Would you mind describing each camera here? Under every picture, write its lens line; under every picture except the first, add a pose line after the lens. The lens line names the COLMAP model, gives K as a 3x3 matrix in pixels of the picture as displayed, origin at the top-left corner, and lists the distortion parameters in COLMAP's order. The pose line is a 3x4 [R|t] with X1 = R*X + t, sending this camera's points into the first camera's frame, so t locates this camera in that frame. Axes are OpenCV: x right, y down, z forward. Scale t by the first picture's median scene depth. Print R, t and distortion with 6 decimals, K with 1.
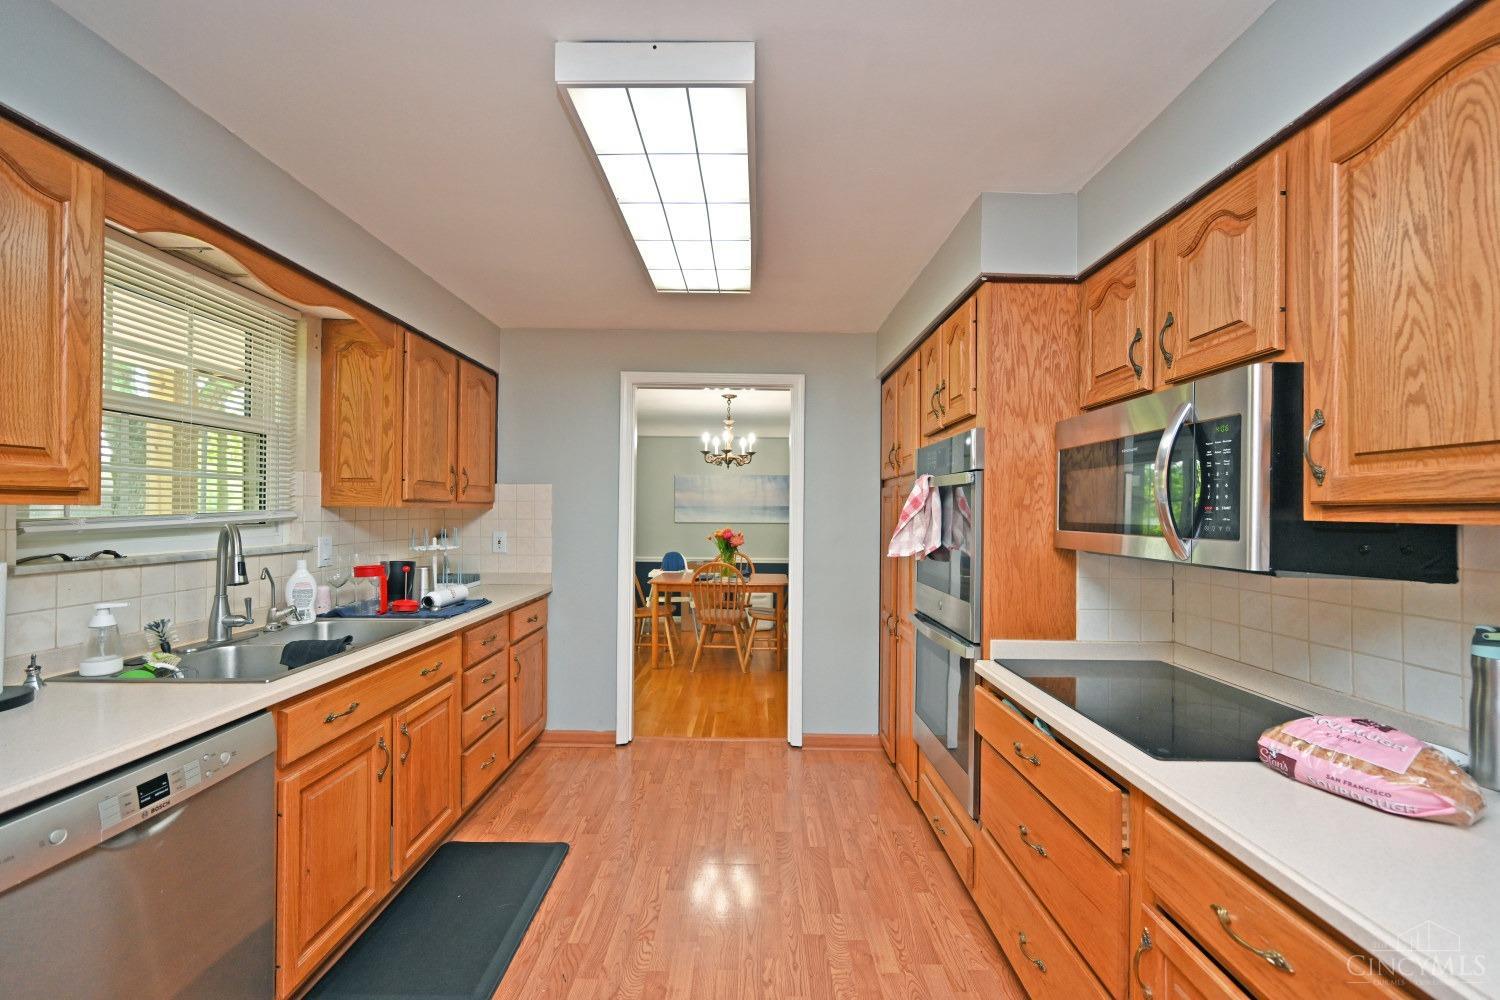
lens RADIAL K [[580.5, 0, 748.8], [0, 580.5, 510.1], [0, 0, 1]] dist [-0.000435, 0.000046]
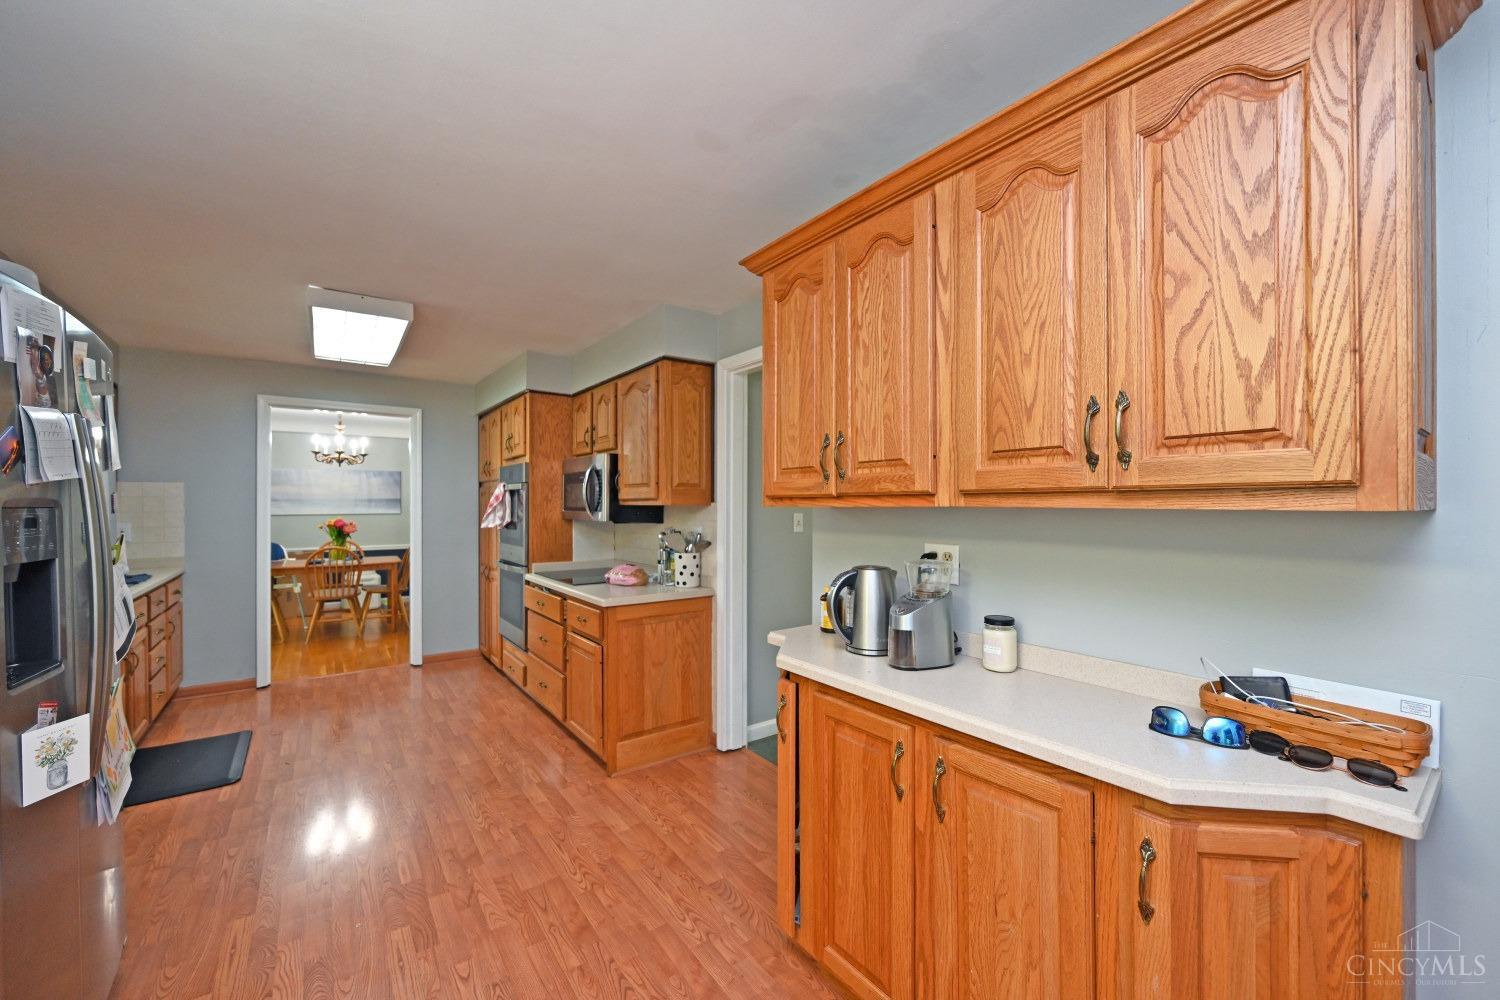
lens RADIAL K [[587.8, 0, 747.9], [0, 587.8, 500.3], [0, 0, 1]] dist [-0.001561, 0.000142]
pose [[0.803136, -0.007382, 0.595750, -0.148312], [0.007262, 0.999970, 0.002600, -0.003238], [-0.595751, 0.002238, 0.803166, -0.783495]]
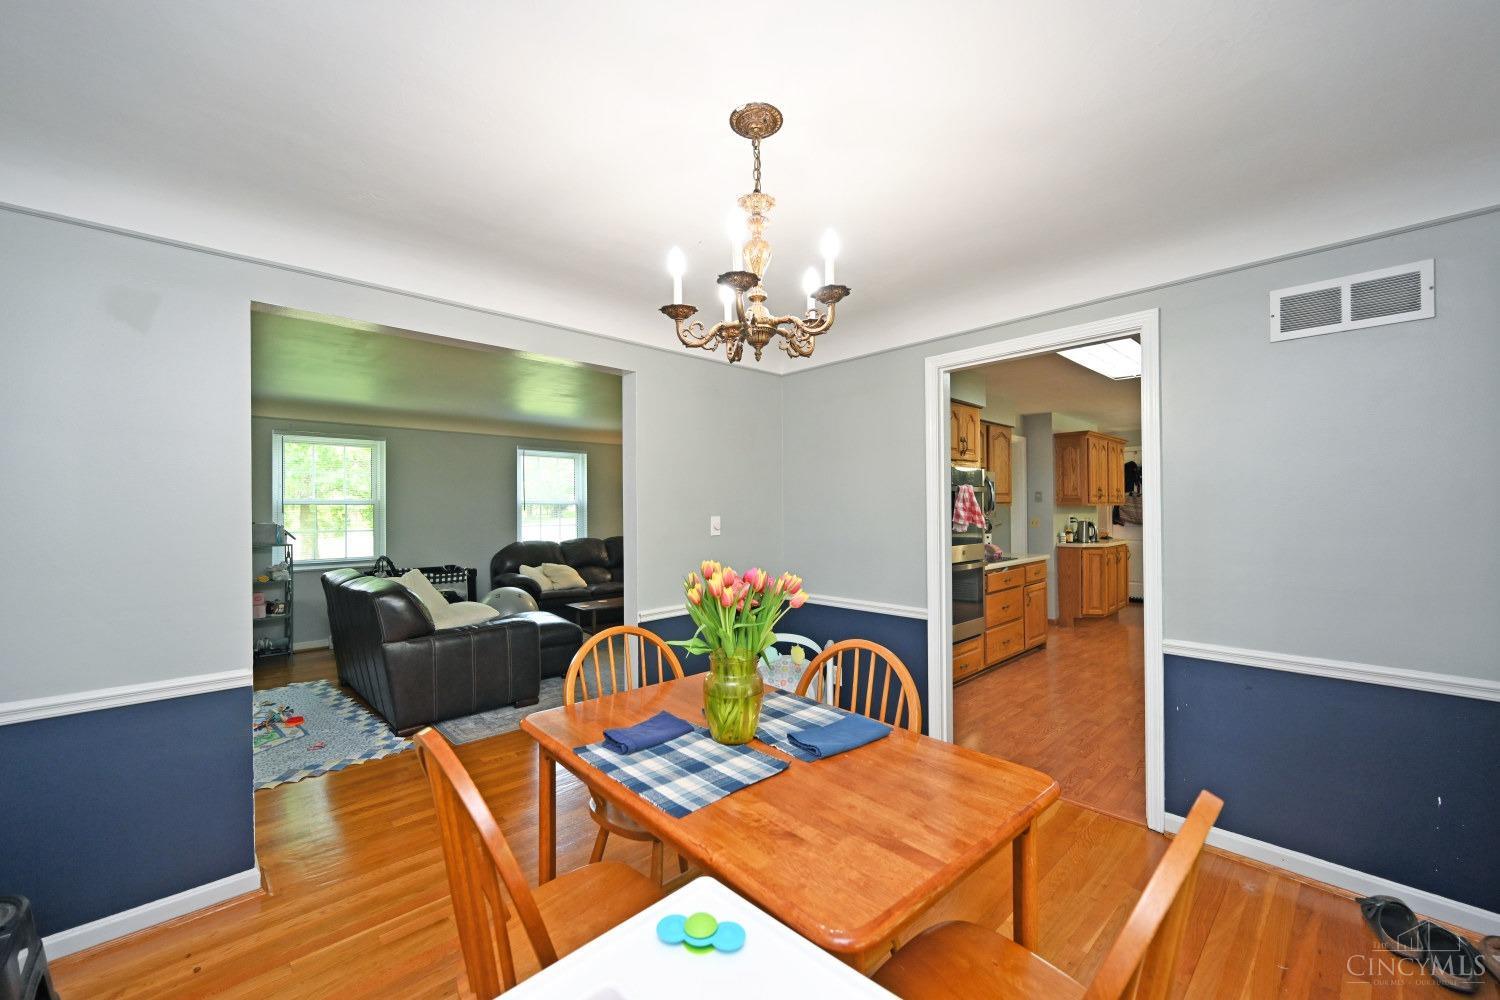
lens RADIAL K [[587.8, 0, 747.9], [0, 587.8, 500.3], [0, 0, 1]] dist [-0.001561, 0.000142]
pose [[-0.688599, 0.003174, 0.725135, -0.469806], [-0.000408, 0.999989, -0.004765, -0.002528], [-0.725142, -0.003577, -0.688590, 2.253447]]
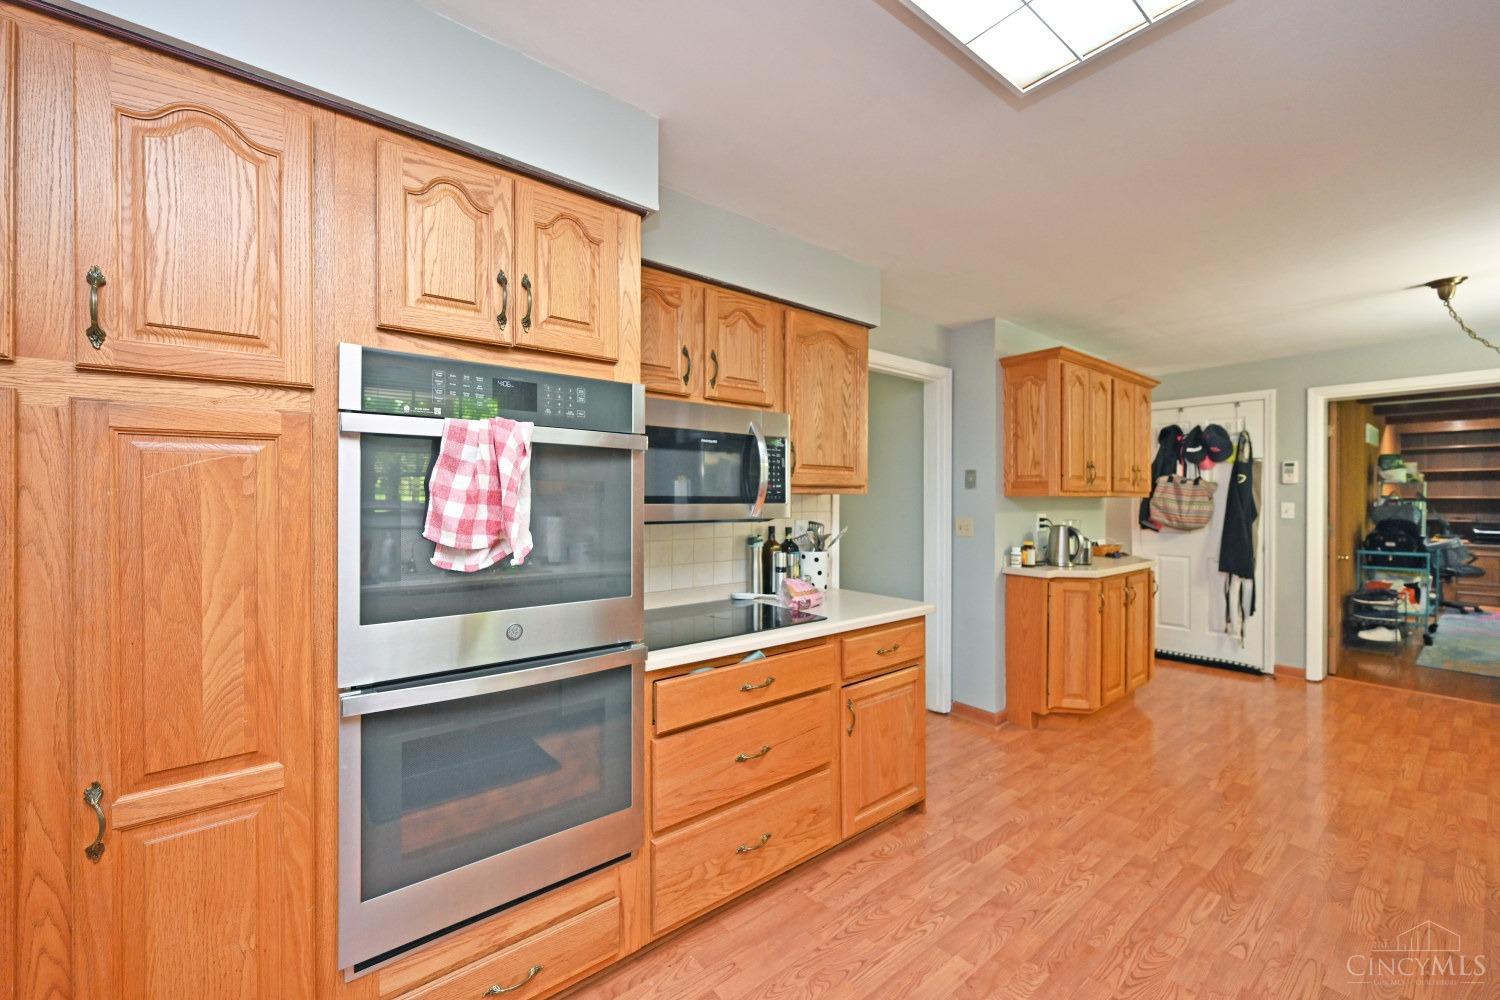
lens RADIAL K [[587.8, 0, 747.9], [0, 587.8, 500.3], [0, 0, 1]] dist [-0.001561, 0.000142]
pose [[-0.621637, -0.011868, 0.783215, -0.250932], [-0.009192, 0.999927, 0.007856, 0.011696], [-0.783251, -0.002316, -0.621701, 0.947552]]
